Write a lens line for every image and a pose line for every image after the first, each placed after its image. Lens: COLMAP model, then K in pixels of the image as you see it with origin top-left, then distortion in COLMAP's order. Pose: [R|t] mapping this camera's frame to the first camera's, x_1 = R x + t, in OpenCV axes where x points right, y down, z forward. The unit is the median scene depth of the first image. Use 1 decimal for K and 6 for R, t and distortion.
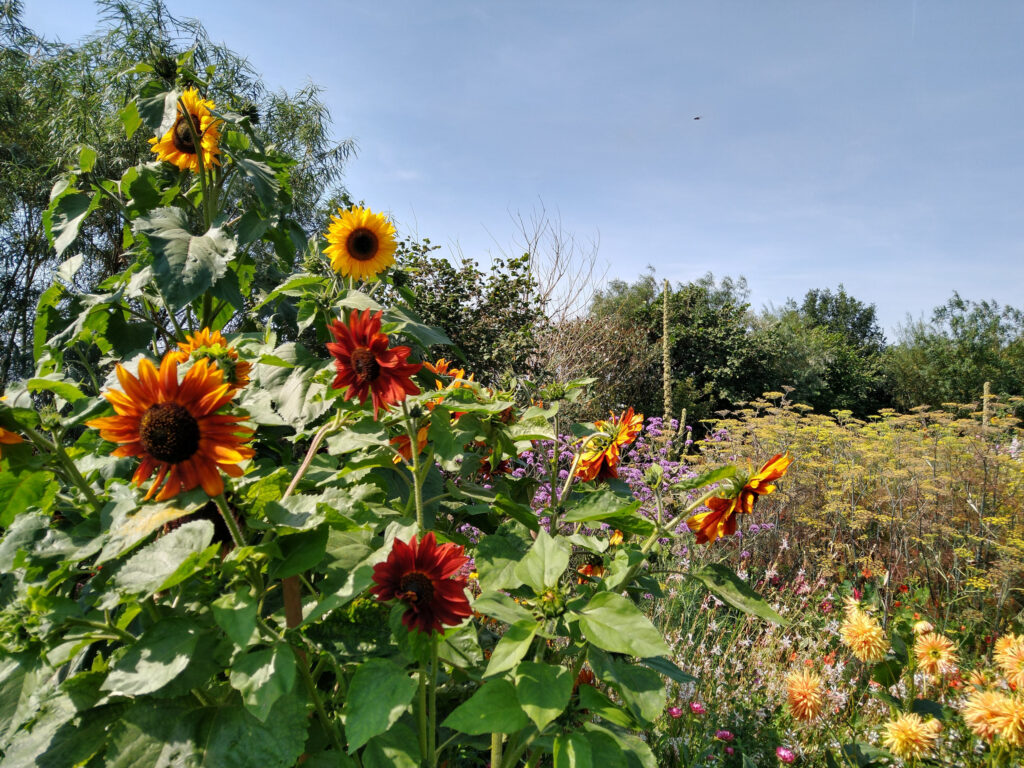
lens RADIAL K [[843.3, 0, 540.3], [0, 843.3, 383.9], [0, 0, 1]] dist [0.067919, 0.002995]
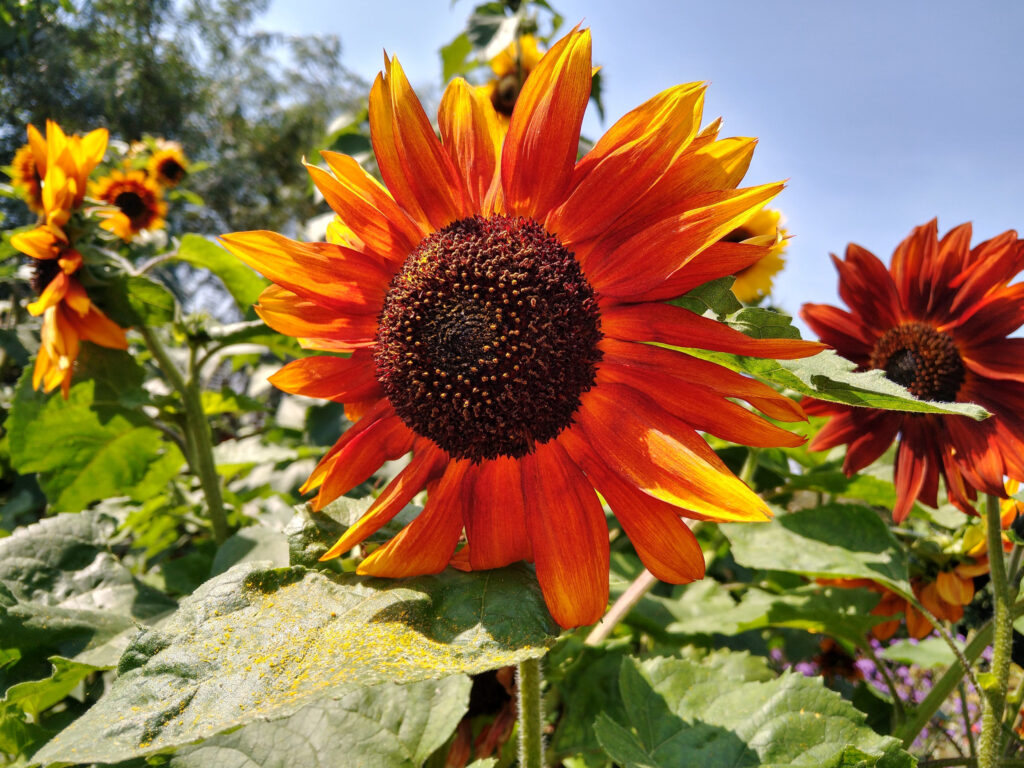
lens RADIAL K [[843.3, 0, 540.3], [0, 843.3, 383.9], [0, 0, 1]] dist [0.067919, 0.002995]
pose [[0.942365, 0.249310, -0.223144, -0.328472], [-0.280094, 0.952626, -0.118540, 0.089342], [0.183020, 0.174209, 0.967551, 0.697154]]
